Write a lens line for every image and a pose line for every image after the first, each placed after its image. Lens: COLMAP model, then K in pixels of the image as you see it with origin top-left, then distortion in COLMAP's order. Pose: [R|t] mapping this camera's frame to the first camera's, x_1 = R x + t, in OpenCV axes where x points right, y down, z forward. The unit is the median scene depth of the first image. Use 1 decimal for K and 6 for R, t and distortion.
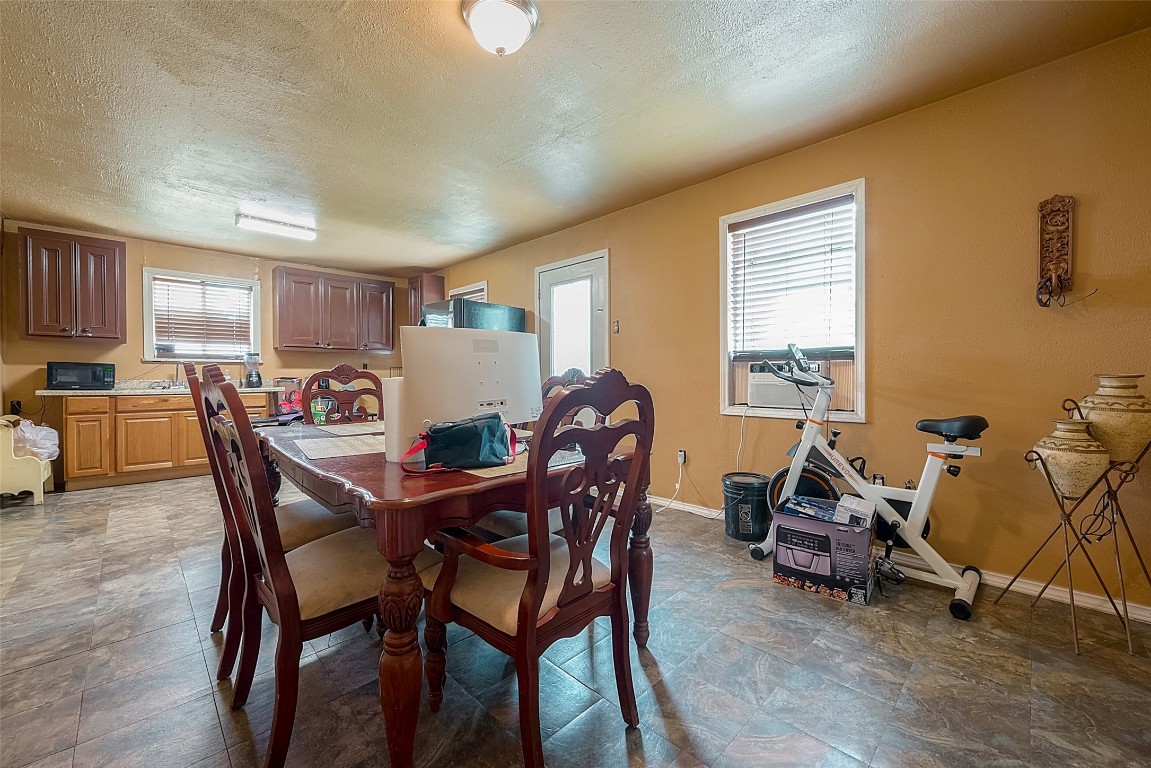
lens RADIAL K [[456.4, 0, 575.7], [0, 456.4, 381.5], [0, 0, 1]] dist [-0.000791, 0.000060]
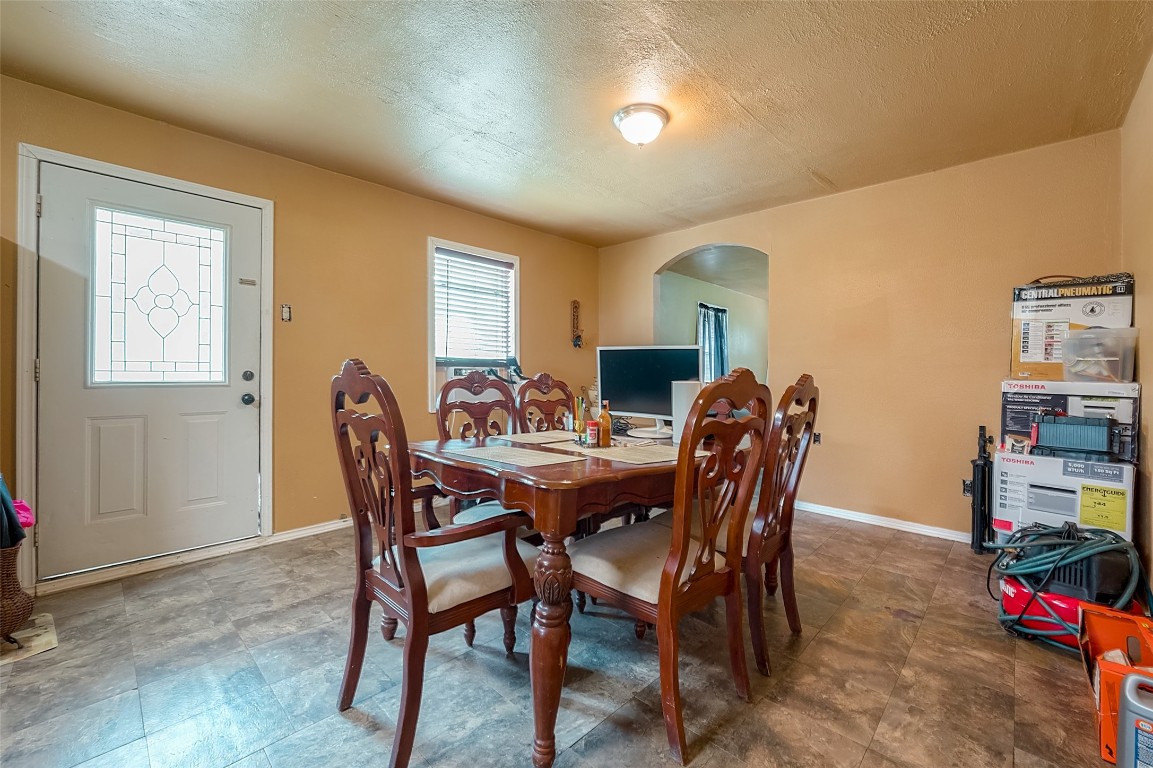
lens RADIAL K [[457.2, 0, 572.9], [0, 457.2, 381.0], [0, 0, 1]] dist [-0.000791, 0.000060]
pose [[-0.015906, -0.007158, 0.999848, -0.598520], [0.016521, 0.999836, 0.007420, -0.006578], [-0.999737, 0.016636, -0.015786, 0.496976]]
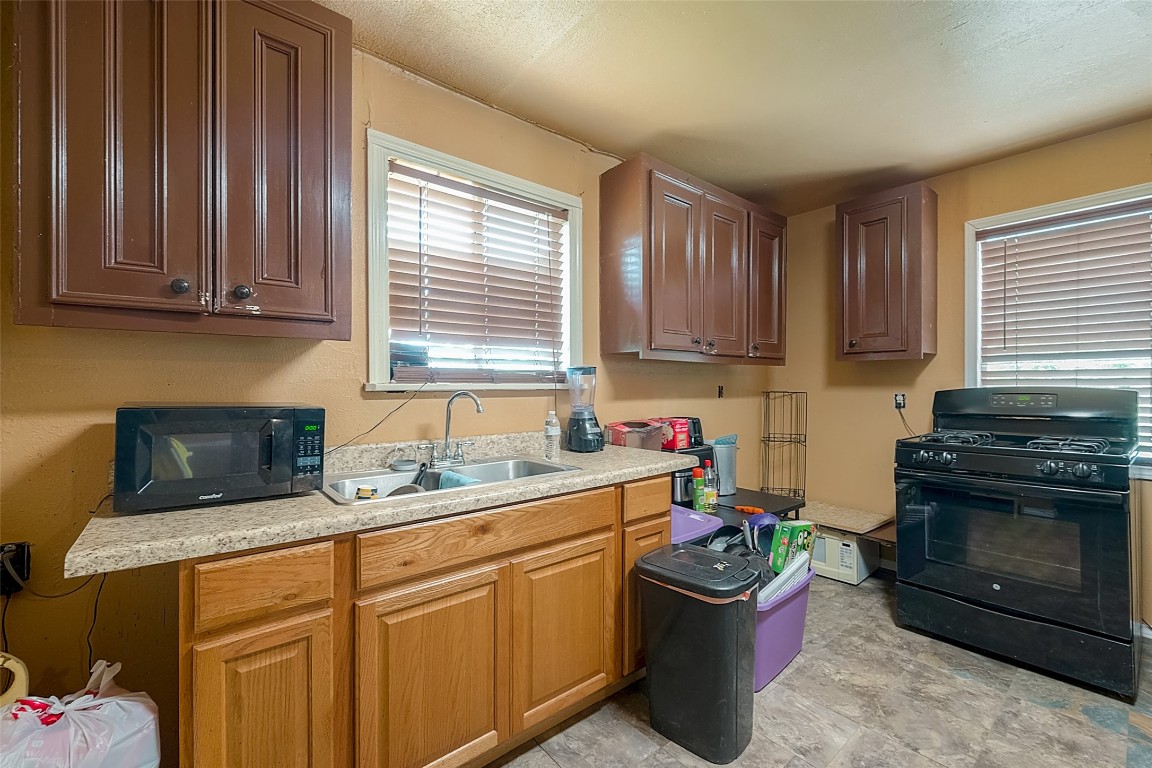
lens RADIAL K [[456.8, 0, 574.8], [0, 456.8, 380.4], [0, 0, 1]] dist [-0.000791, 0.000060]
pose [[0.997965, -0.005648, -0.063515, -0.850221], [0.004494, 0.999822, -0.018303, -0.051501], [0.063607, 0.017980, 0.997813, 0.729783]]
